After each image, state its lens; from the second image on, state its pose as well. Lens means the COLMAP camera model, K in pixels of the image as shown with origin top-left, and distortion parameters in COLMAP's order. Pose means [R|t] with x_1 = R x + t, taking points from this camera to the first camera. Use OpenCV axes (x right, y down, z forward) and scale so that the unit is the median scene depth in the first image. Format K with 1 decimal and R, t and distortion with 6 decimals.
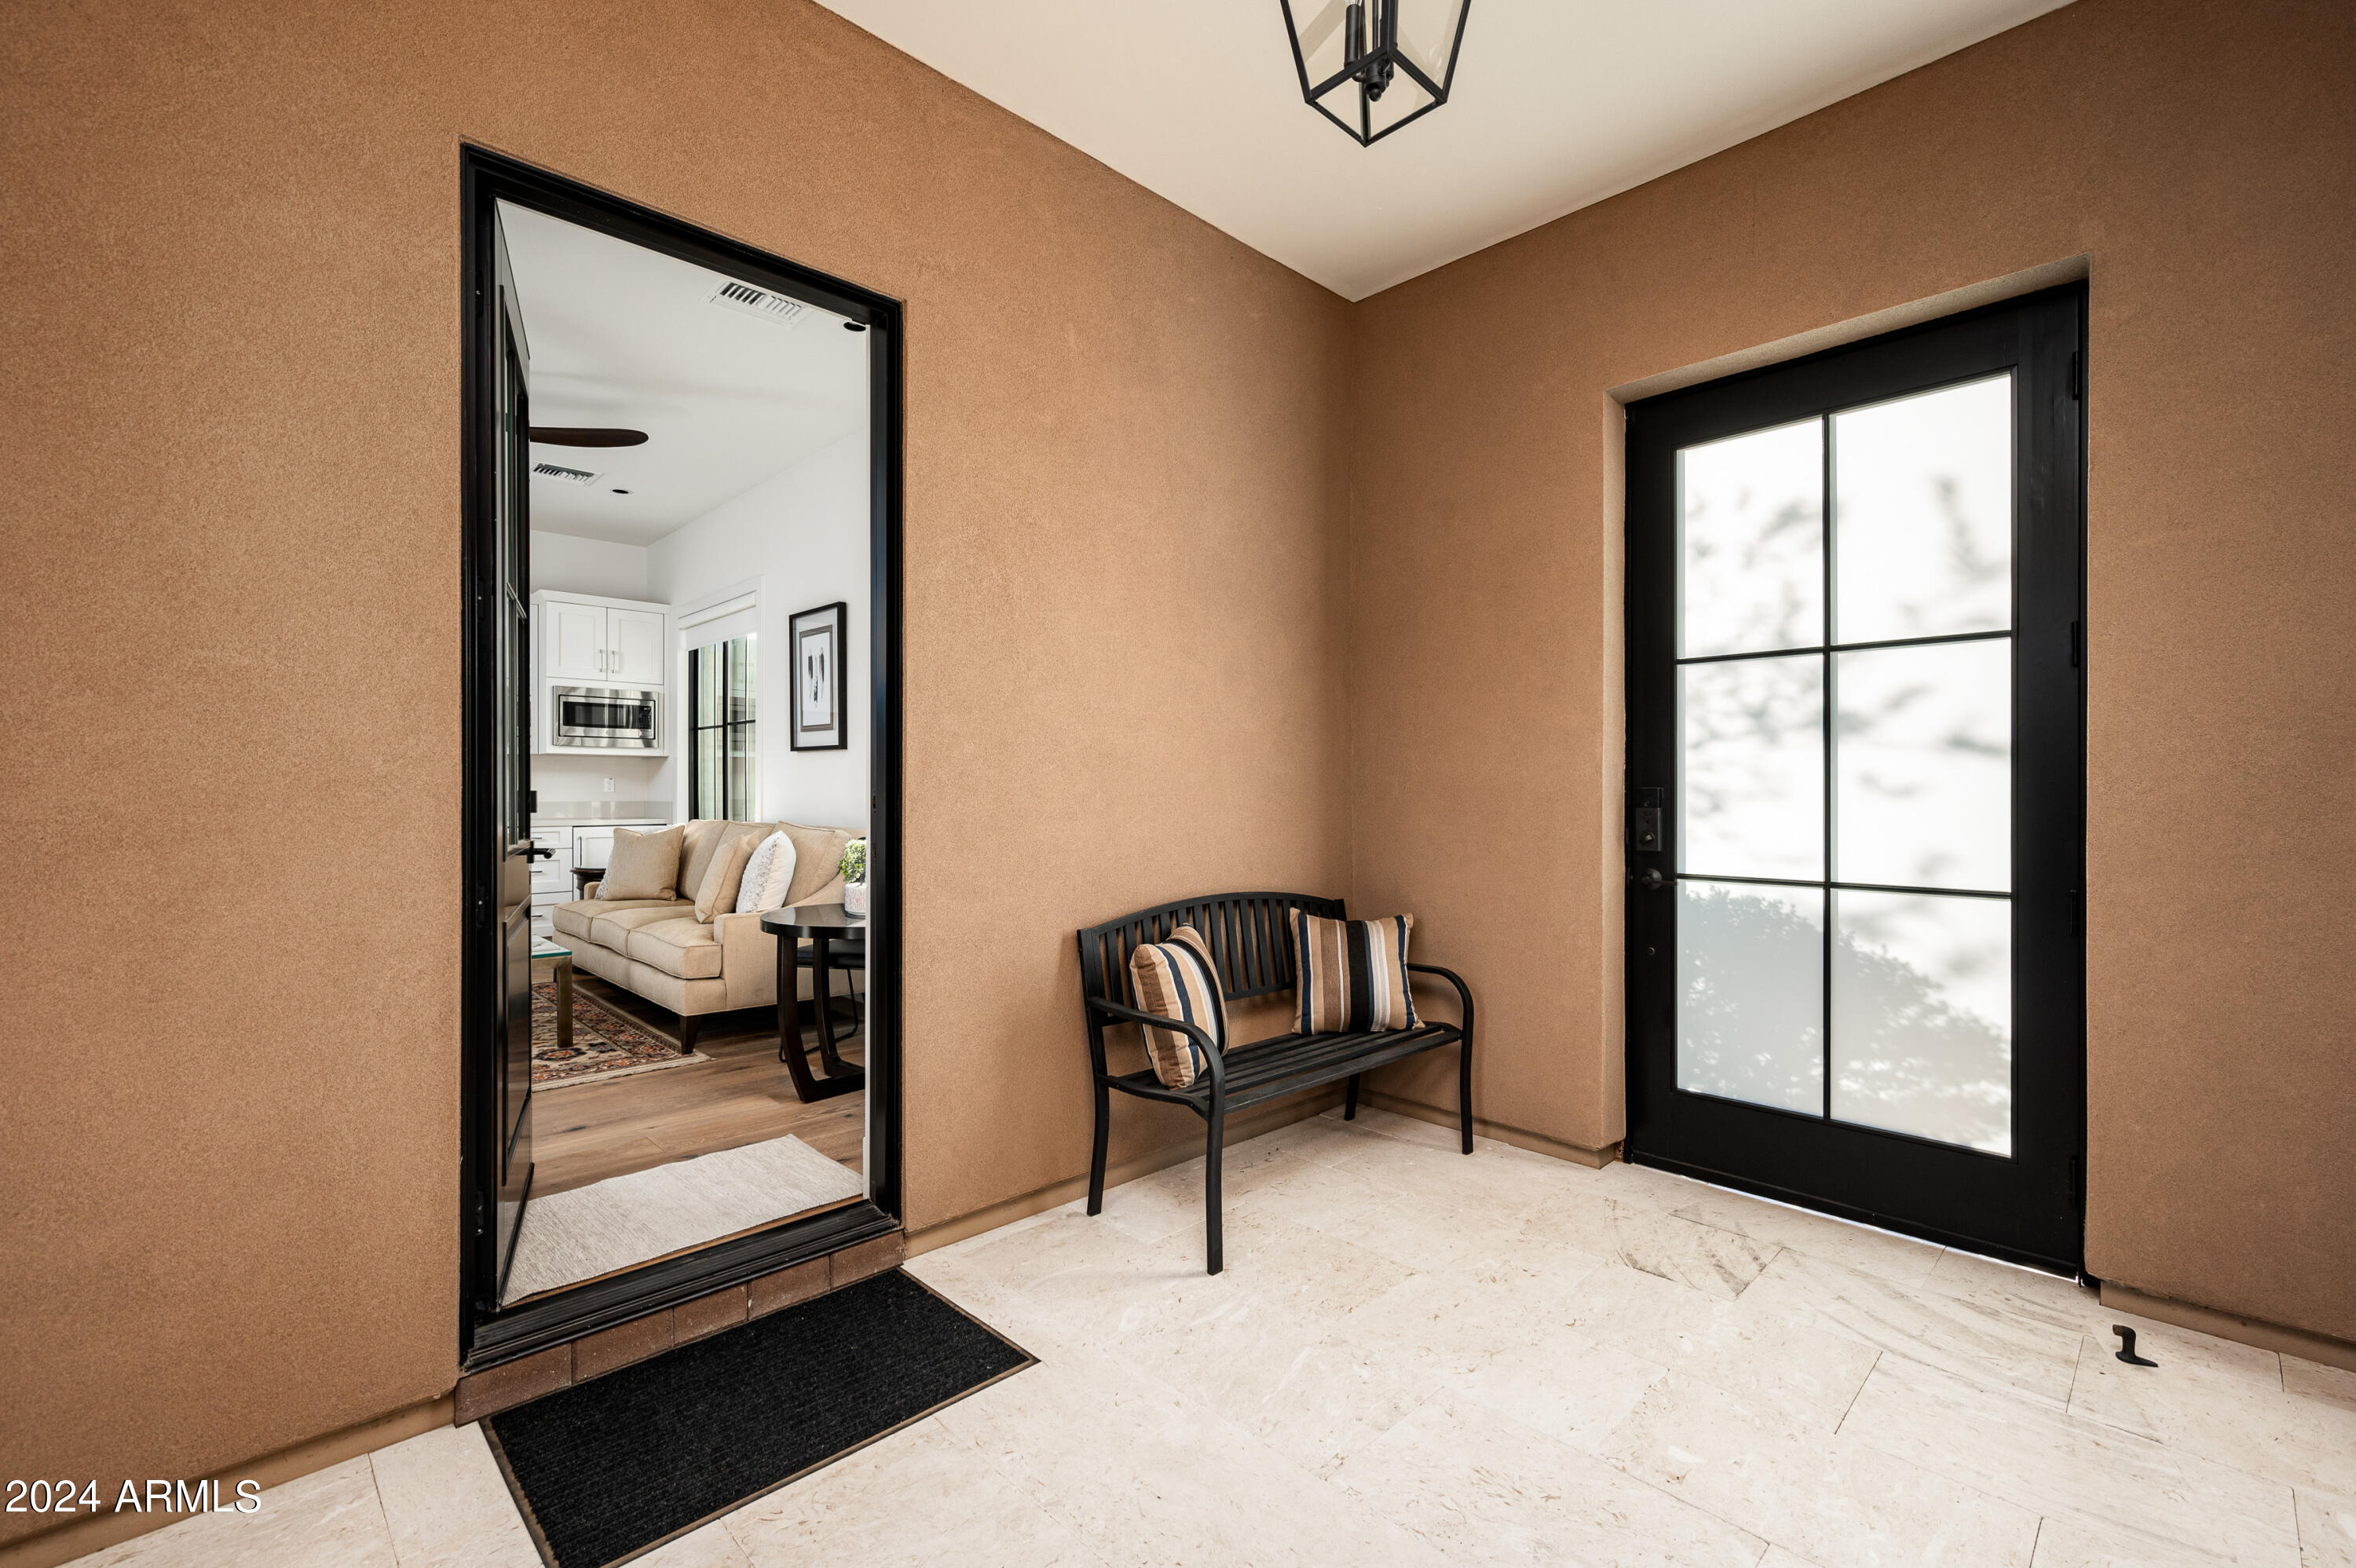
lens RADIAL K [[1018.3, 0, 1178.0], [0, 1018.3, 784.0], [0, 0, 1]] dist [-0.002358, -0.000137]
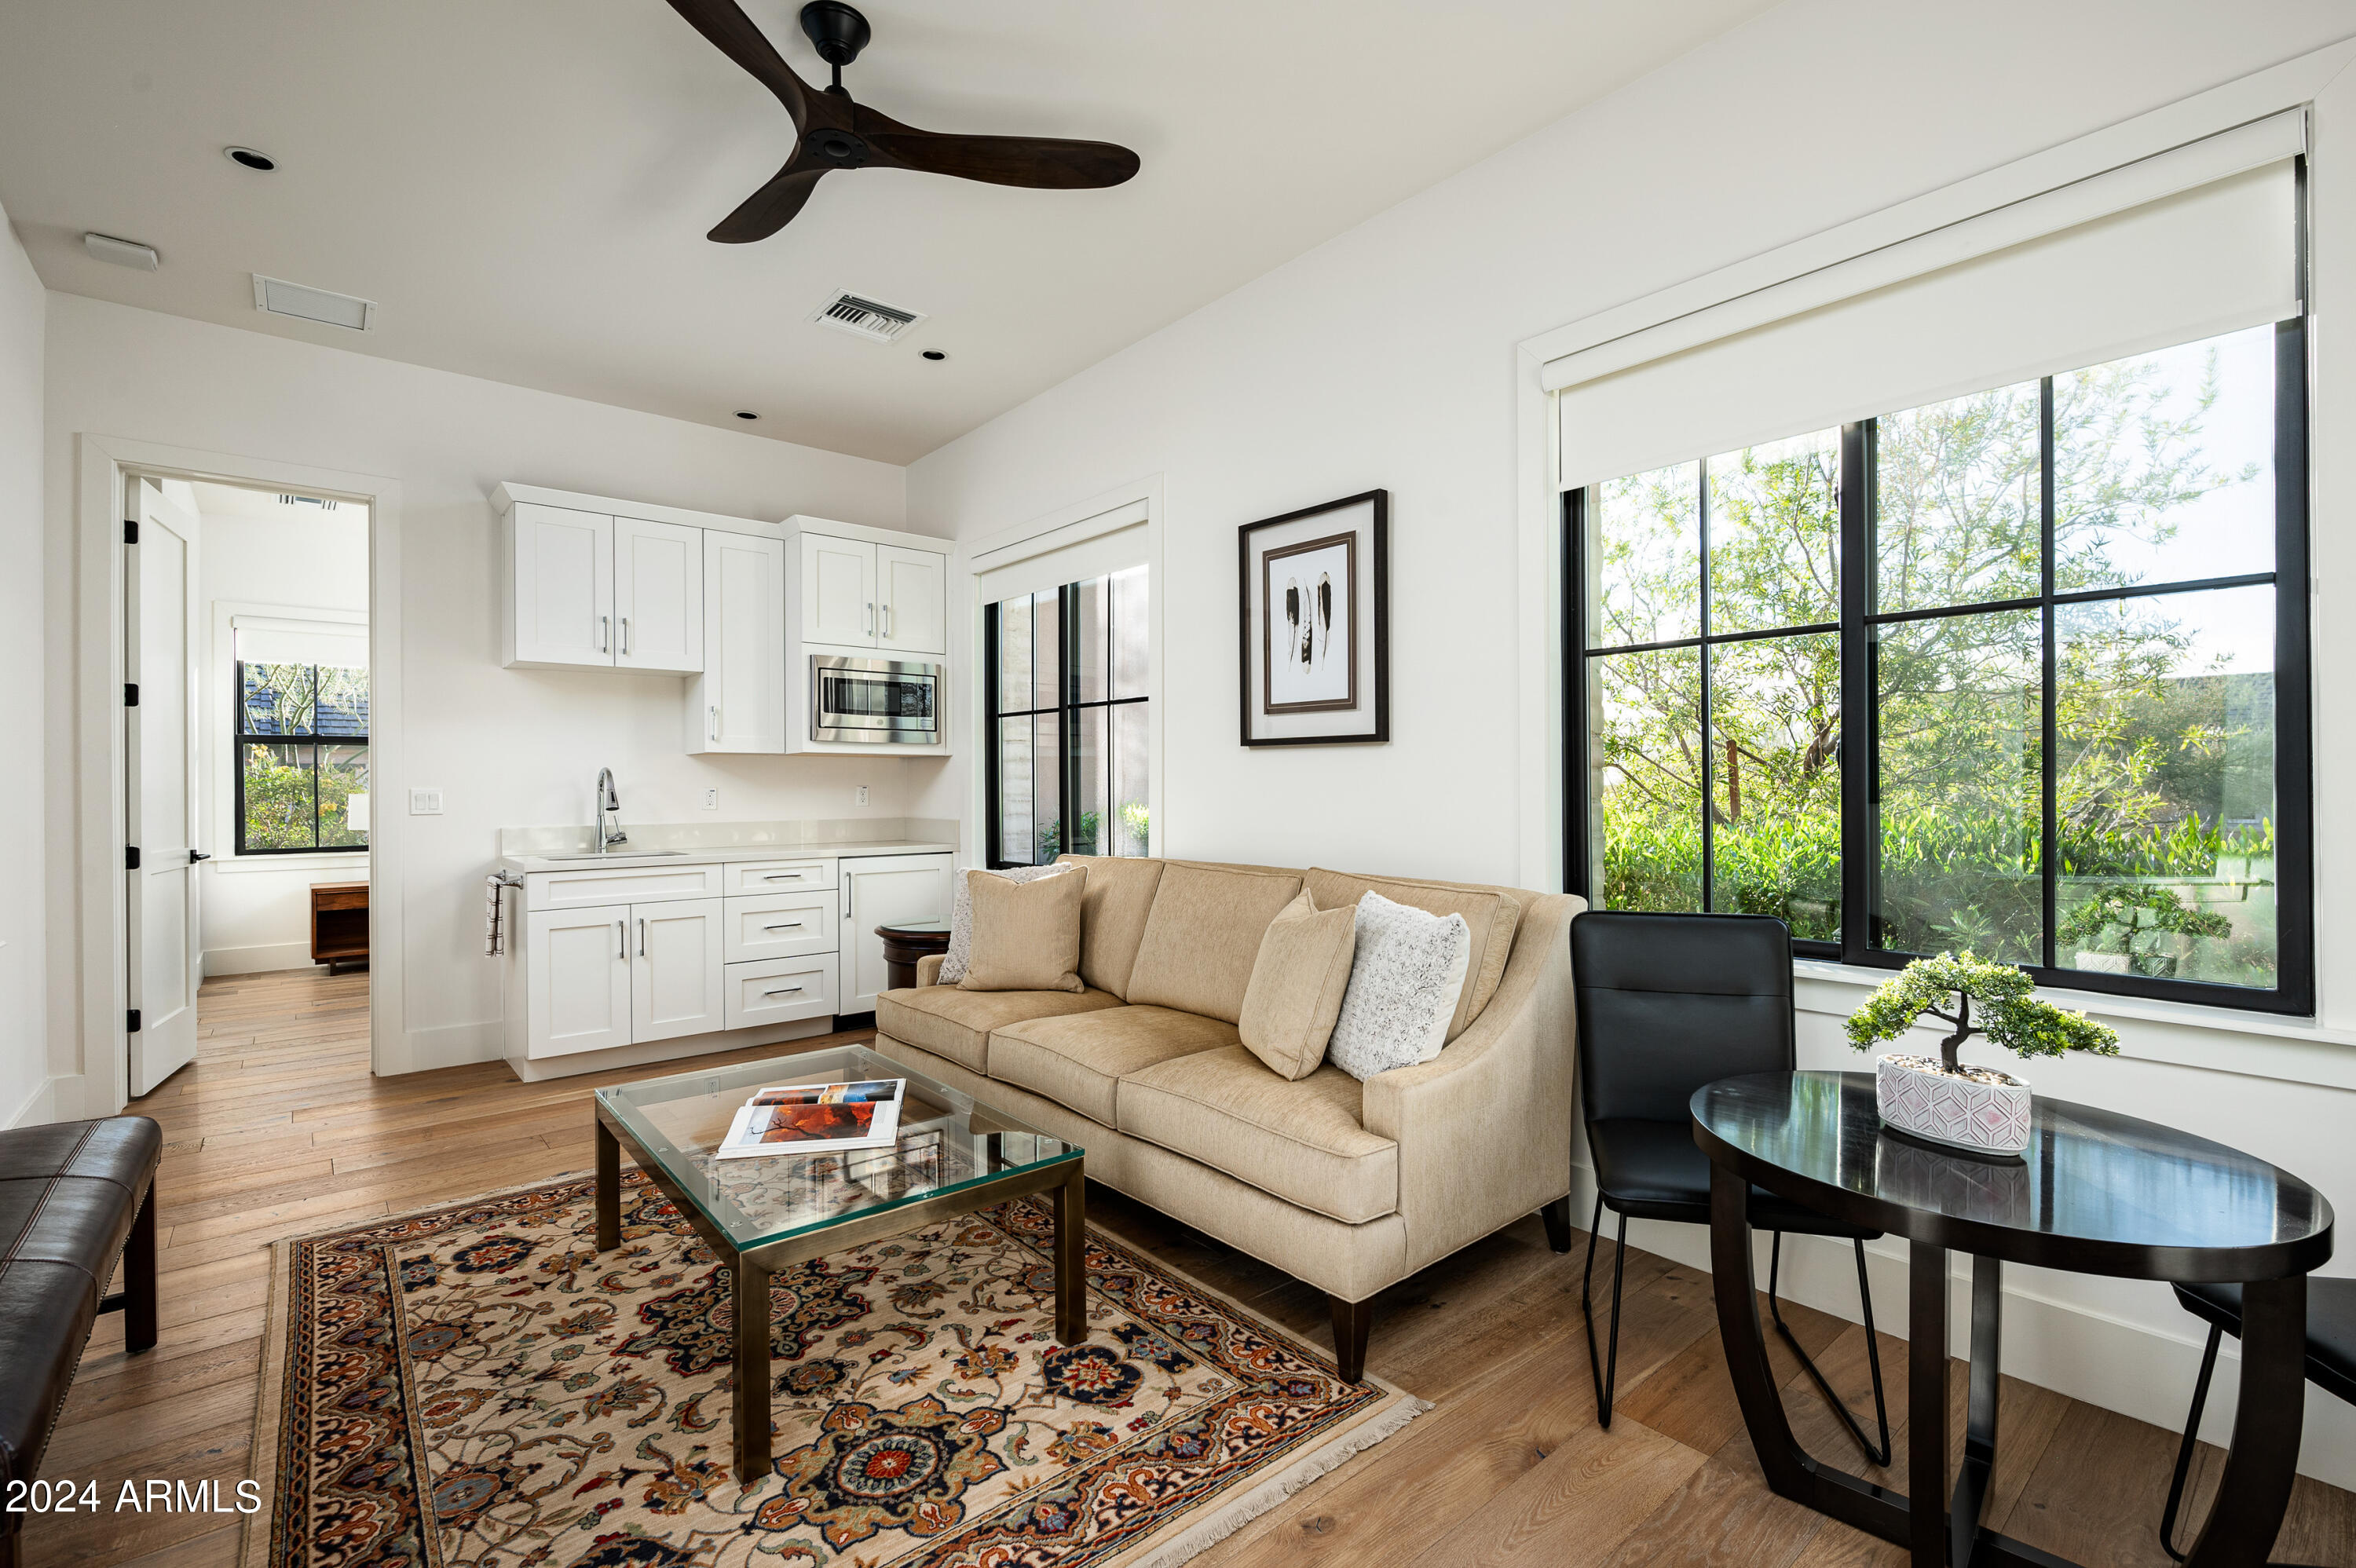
lens RADIAL K [[1034.0, 0, 1178.0], [0, 1034.0, 784.0], [0, 0, 1]] dist [0.000861, 0.000009]
pose [[0.998044, -0.003869, -0.062403, -0.384607], [0.004068, 0.999987, 0.003069, -0.011101], [0.062390, -0.003317, 0.998046, 0.372103]]
